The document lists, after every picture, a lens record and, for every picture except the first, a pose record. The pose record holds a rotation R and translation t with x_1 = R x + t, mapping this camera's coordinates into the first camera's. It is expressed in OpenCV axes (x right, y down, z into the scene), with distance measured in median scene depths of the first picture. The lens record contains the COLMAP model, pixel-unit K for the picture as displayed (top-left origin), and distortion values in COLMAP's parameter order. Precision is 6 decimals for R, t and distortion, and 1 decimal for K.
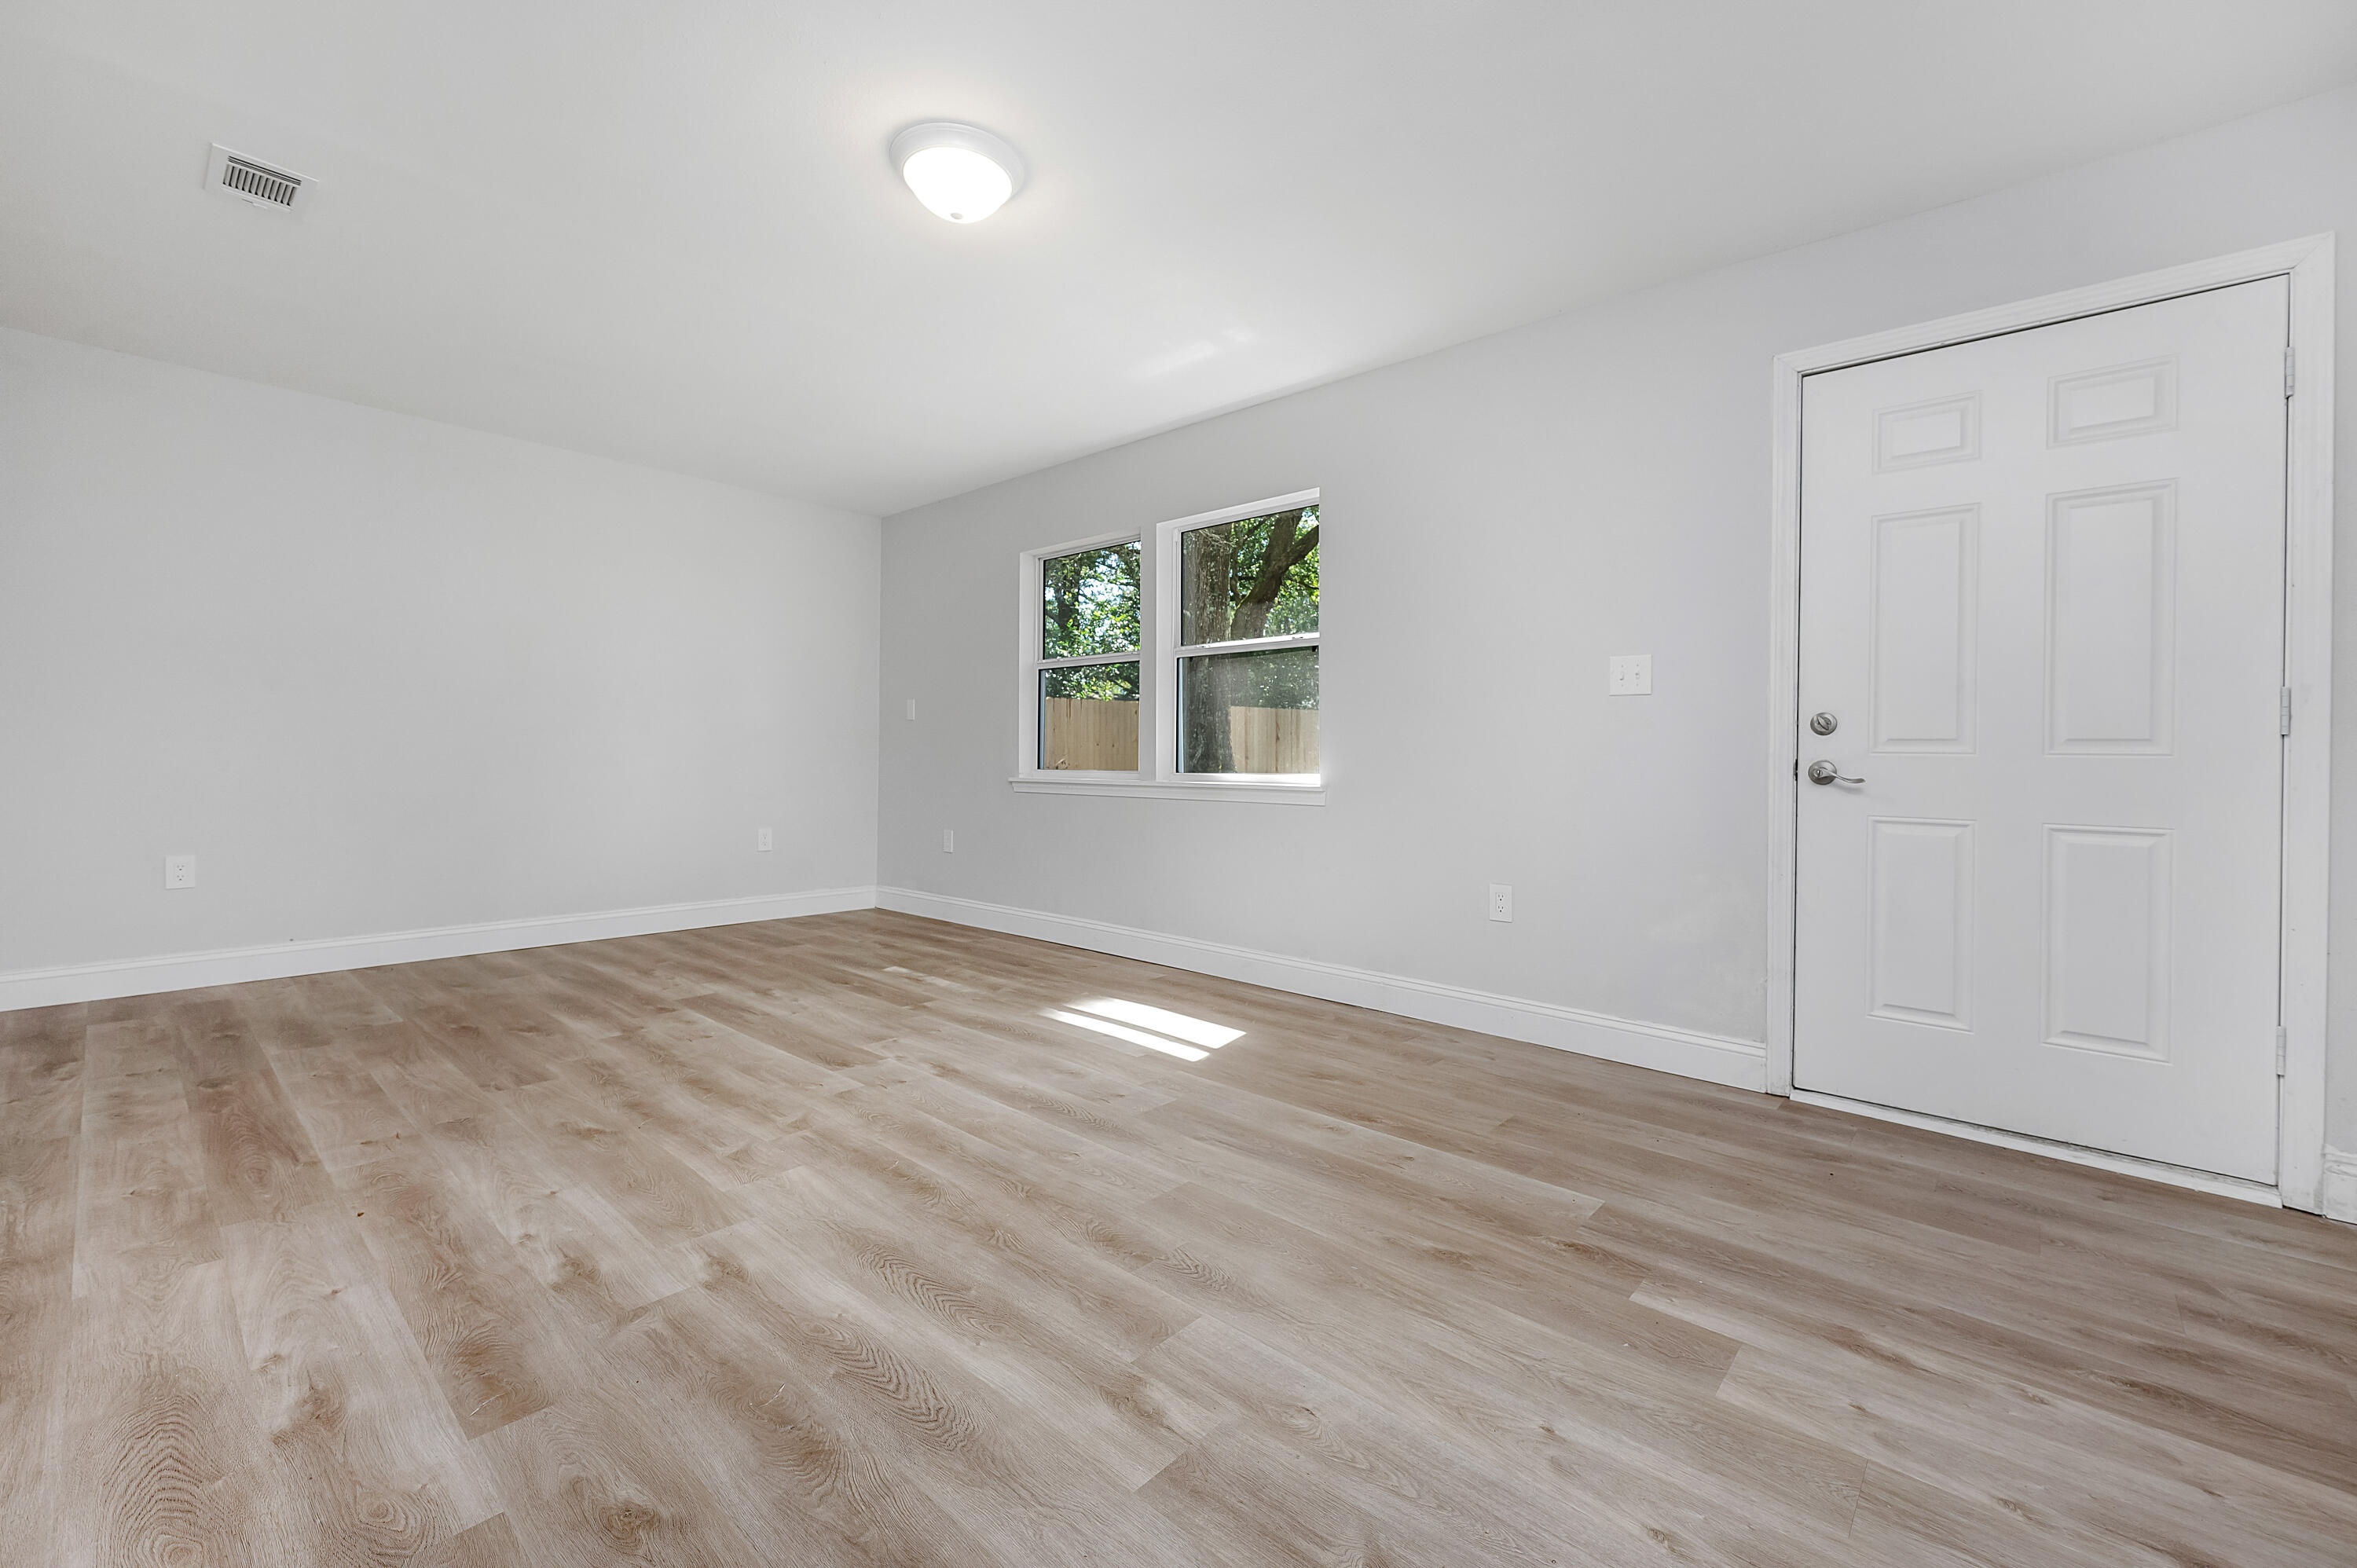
lens RADIAL K [[961.2, 0, 1175.0], [0, 961.2, 770.7], [0, 0, 1]] dist [-0.002880, -0.000161]
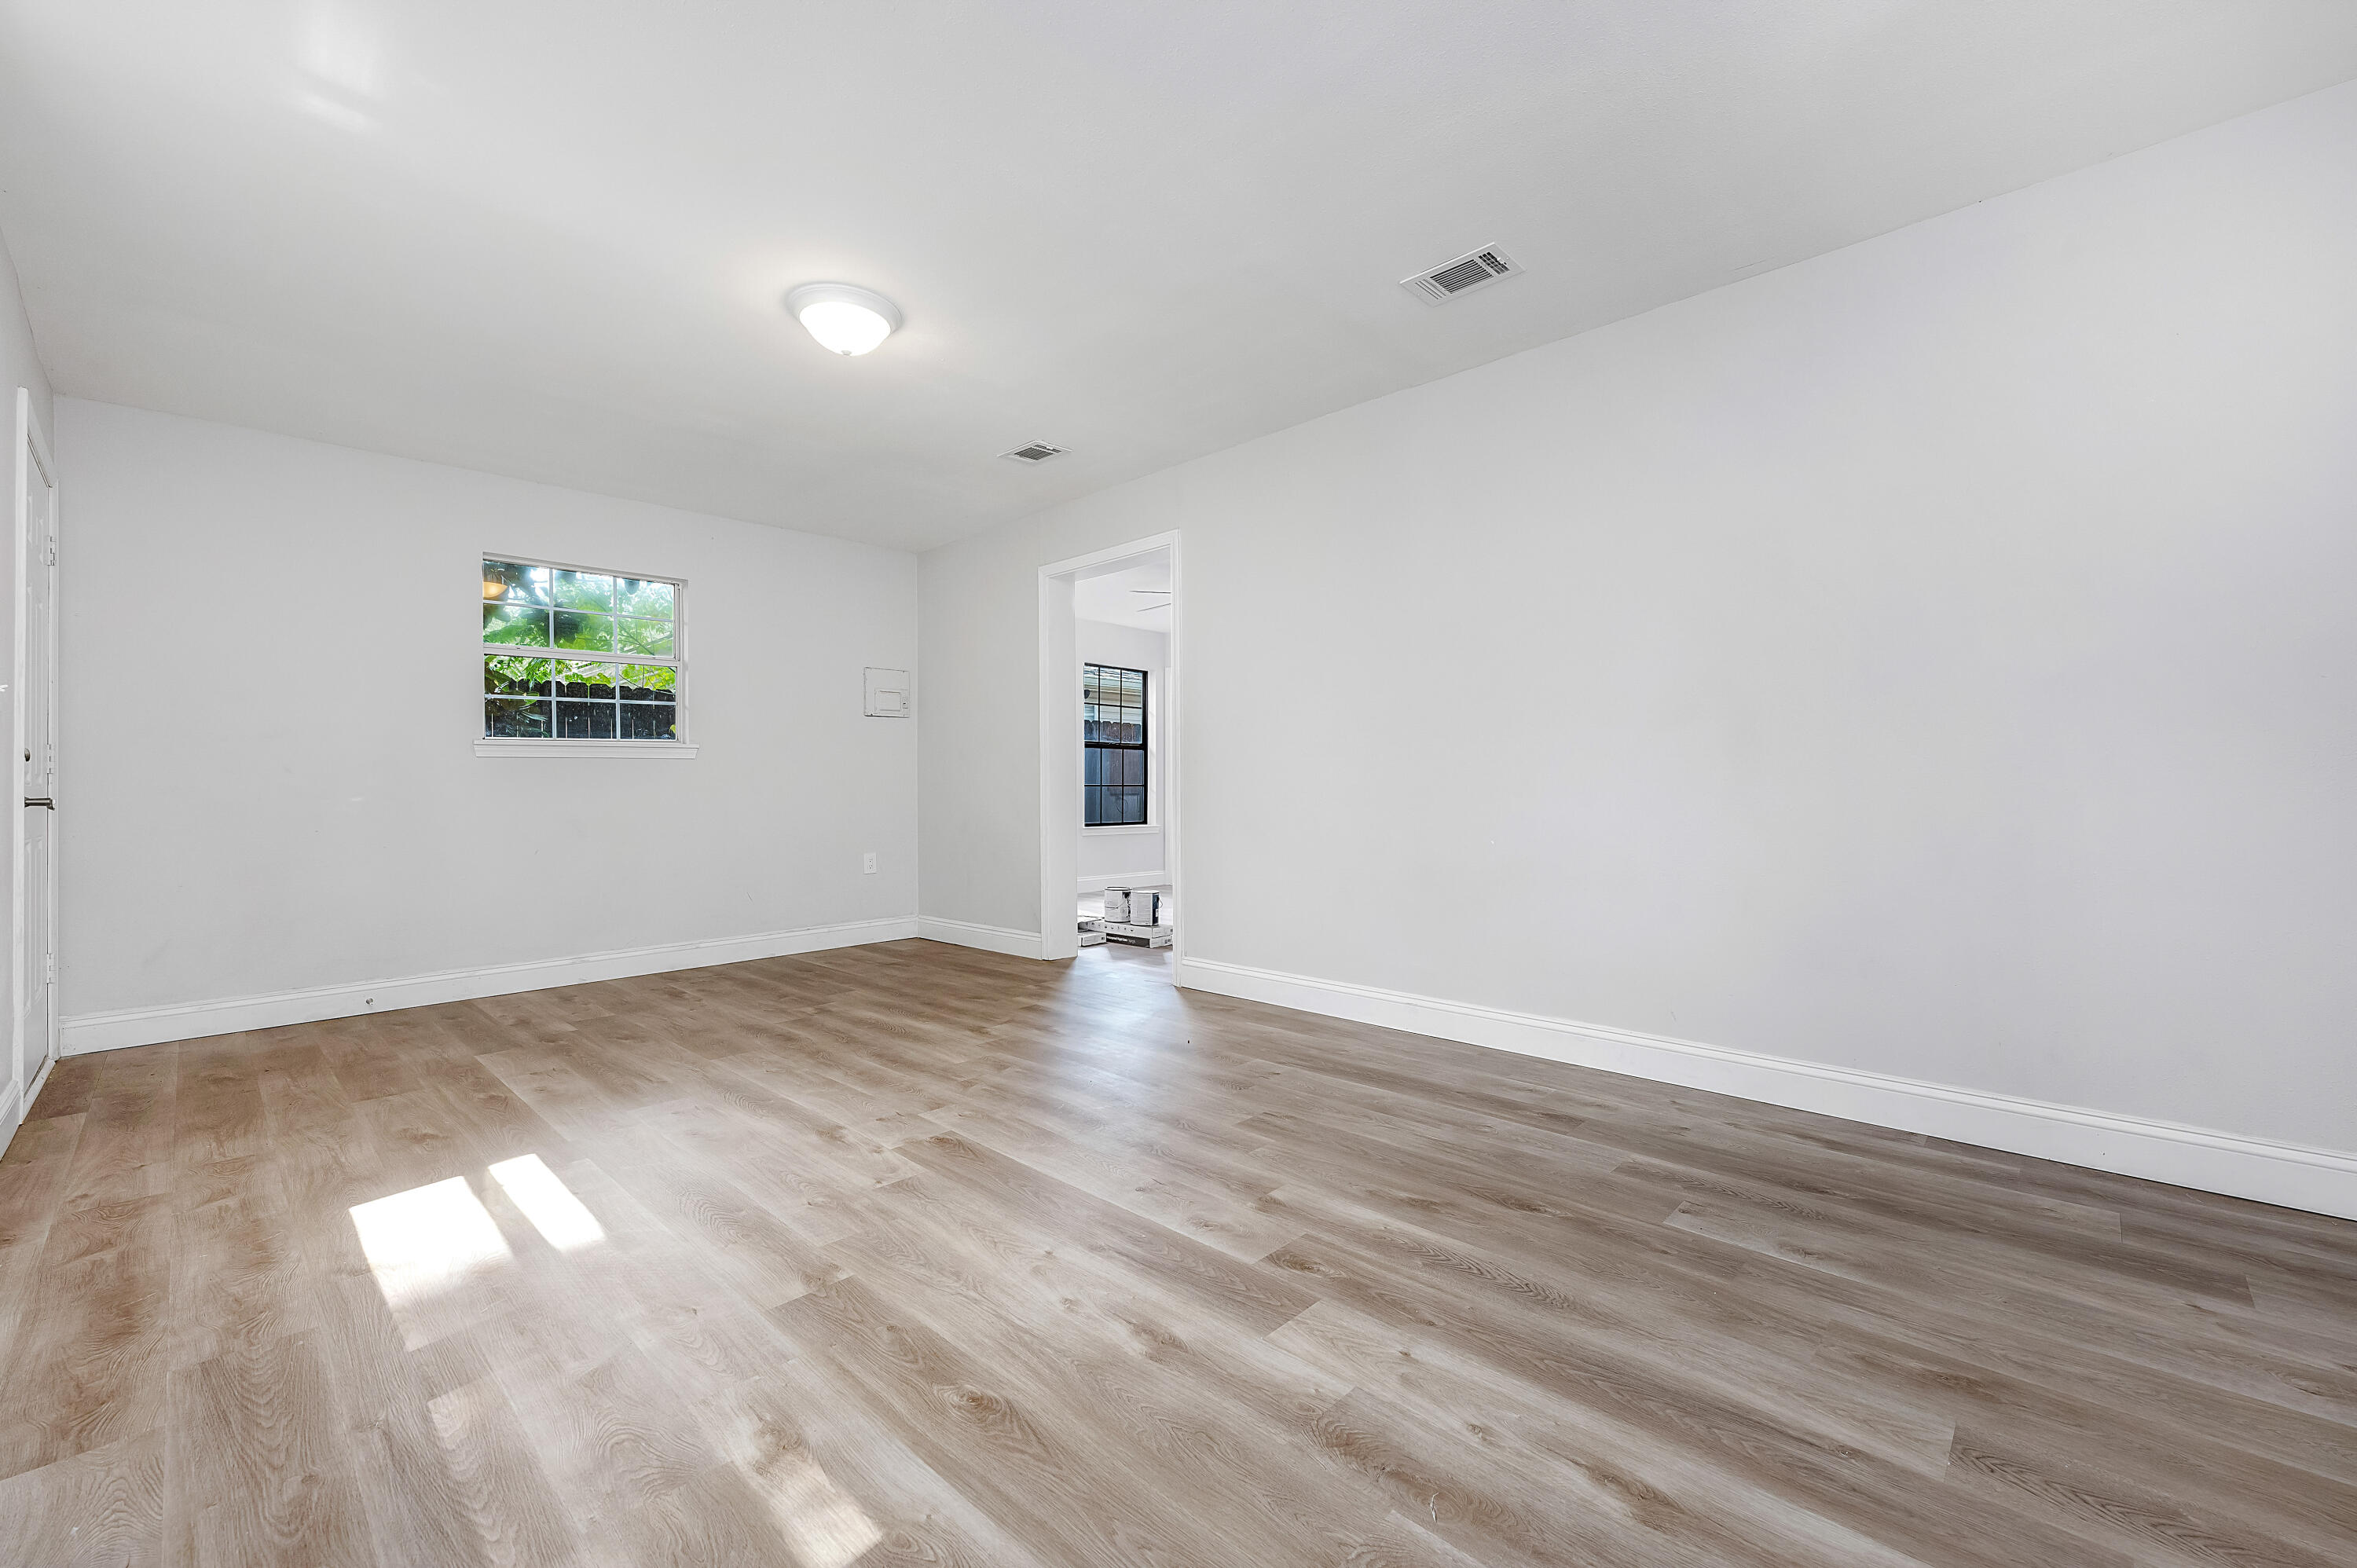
lens RADIAL K [[959.0, 0, 1184.6], [0, 959.0, 765.8], [0, 0, 1]] dist [0.000921, -0.000113]
pose [[-0.999577, -0.003037, 0.028909, -0.719446], [-0.003359, 0.999933, -0.011095, -0.035179], [-0.028874, -0.011187, -0.999520, 2.282892]]
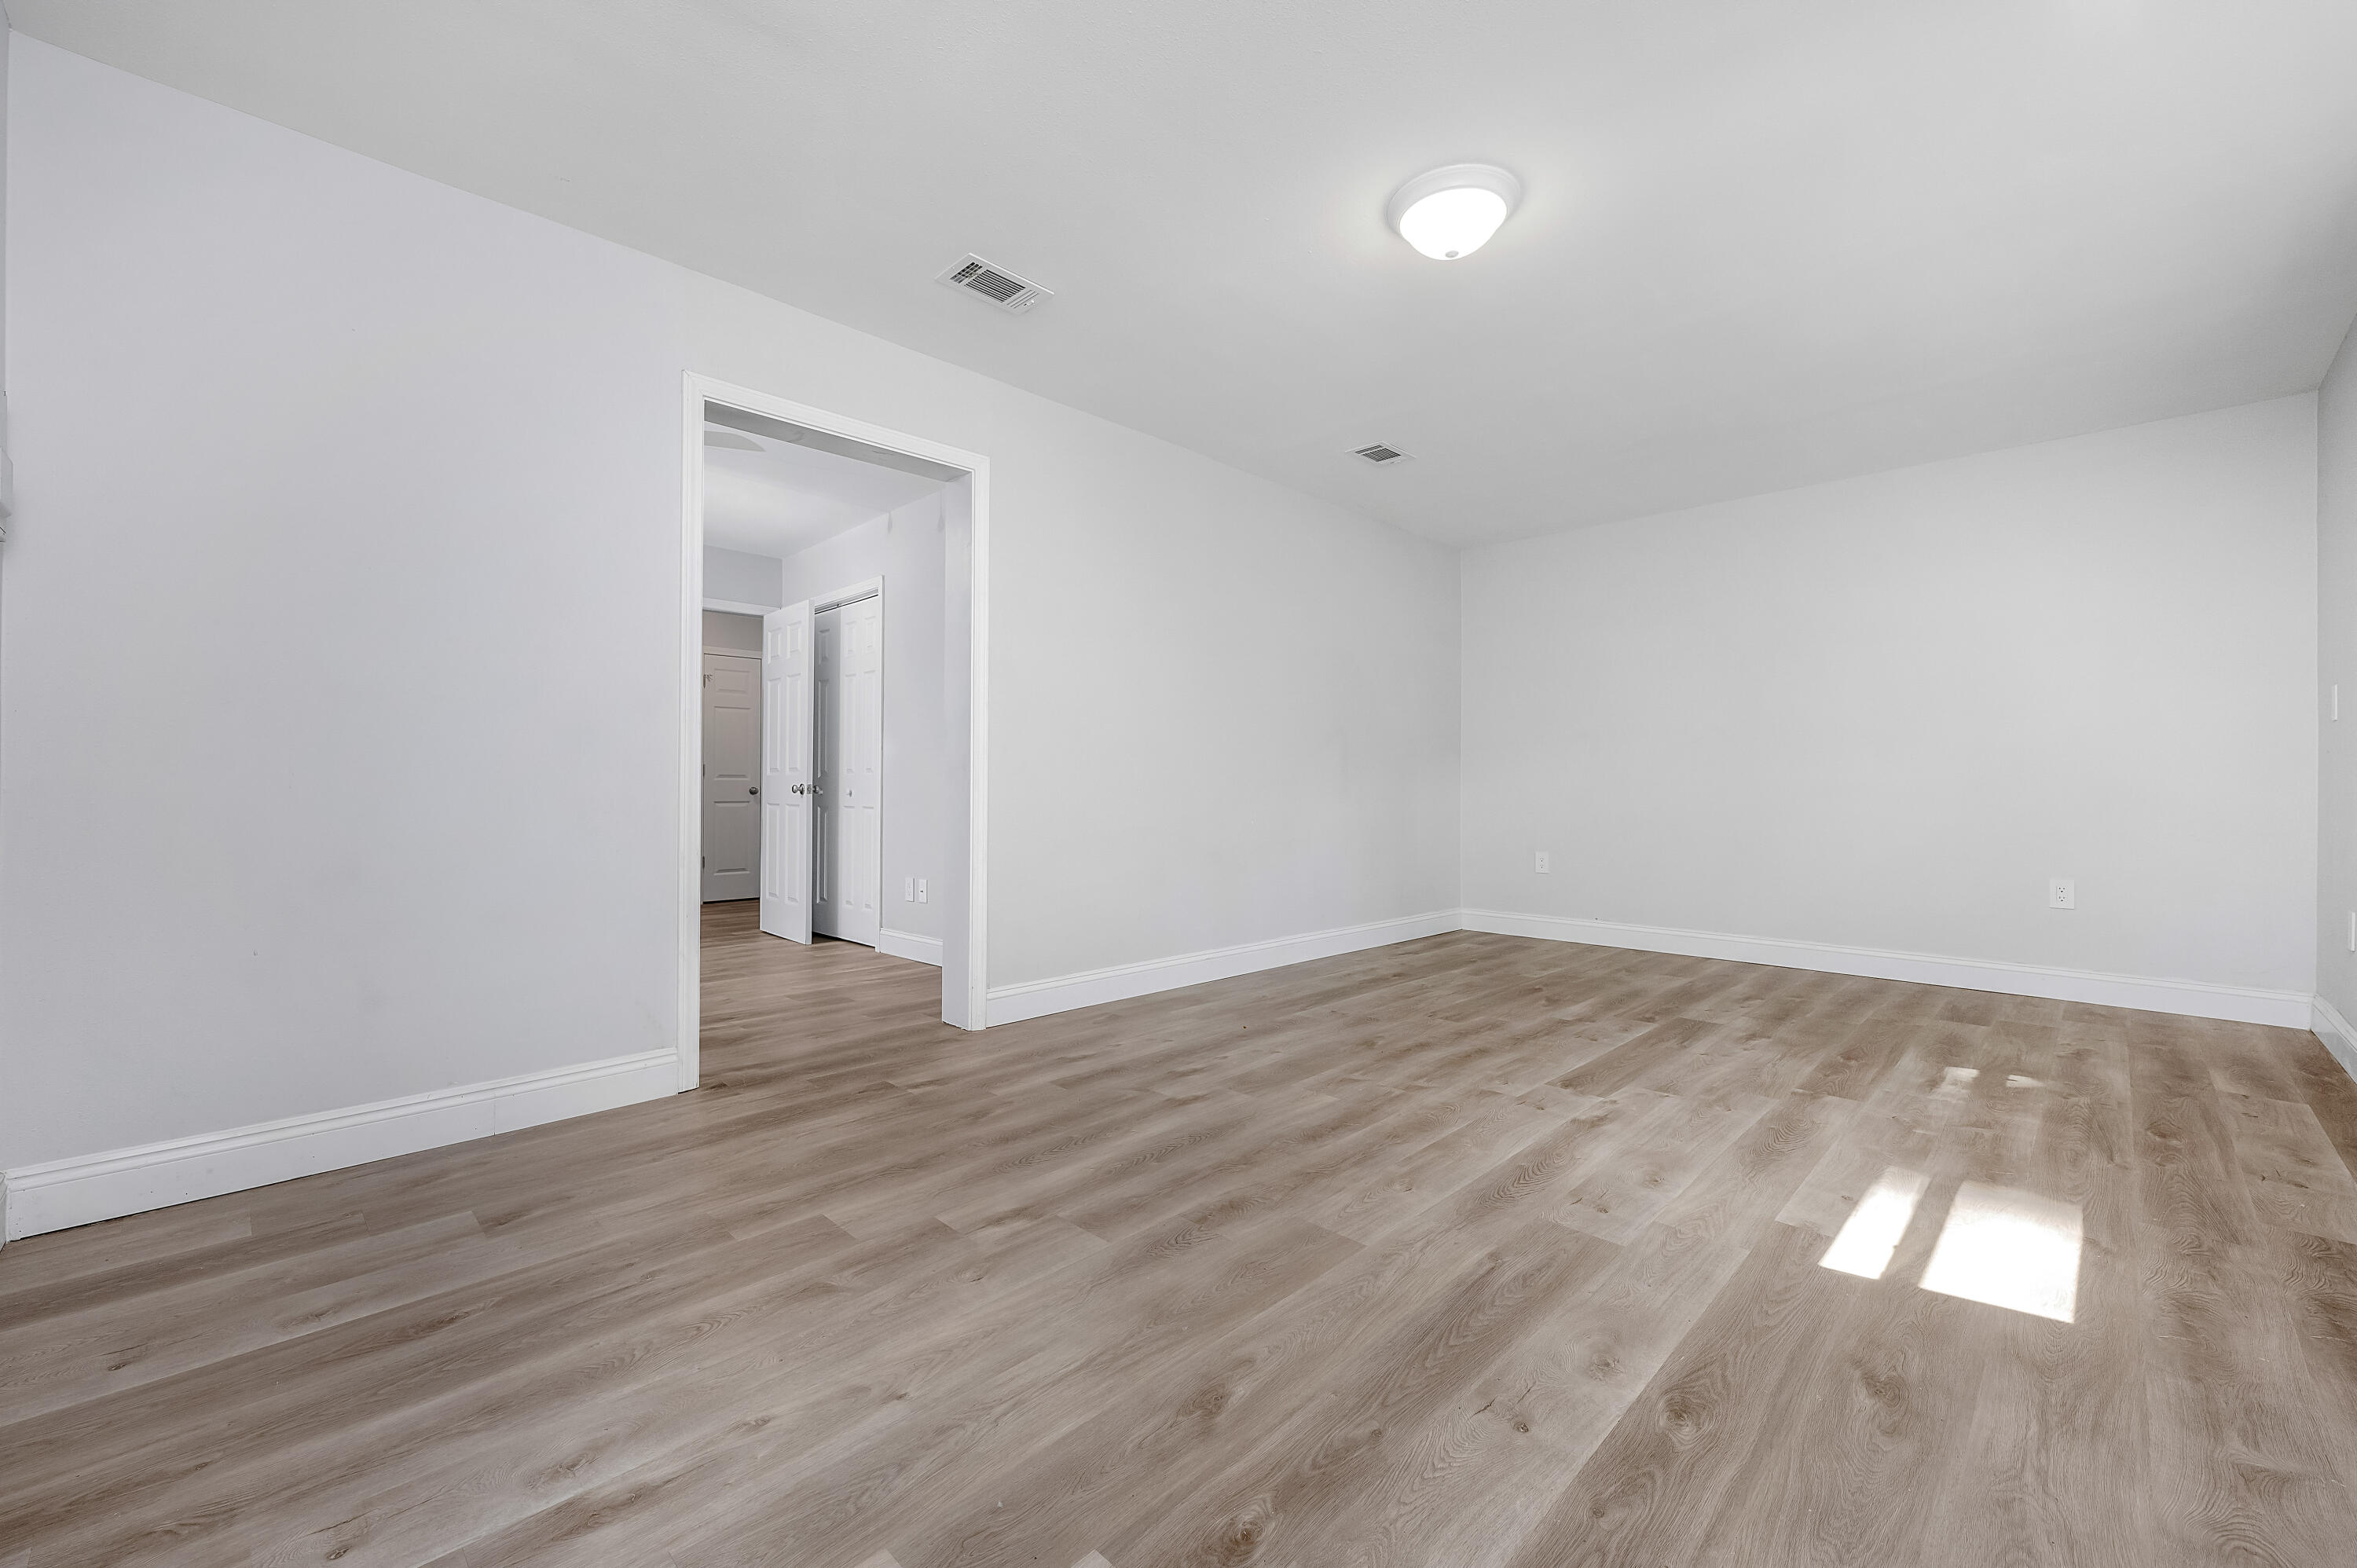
lens RADIAL K [[943.4, 0, 1184.5], [0, 943.4, 801.1], [0, 0, 1]] dist [-0.000780, 0.000393]
pose [[-0.042291, 0.007628, -0.999076, 0.811724], [-0.014087, 0.999867, 0.008230, 0.003076], [0.999006, 0.014422, -0.042178, 0.769146]]
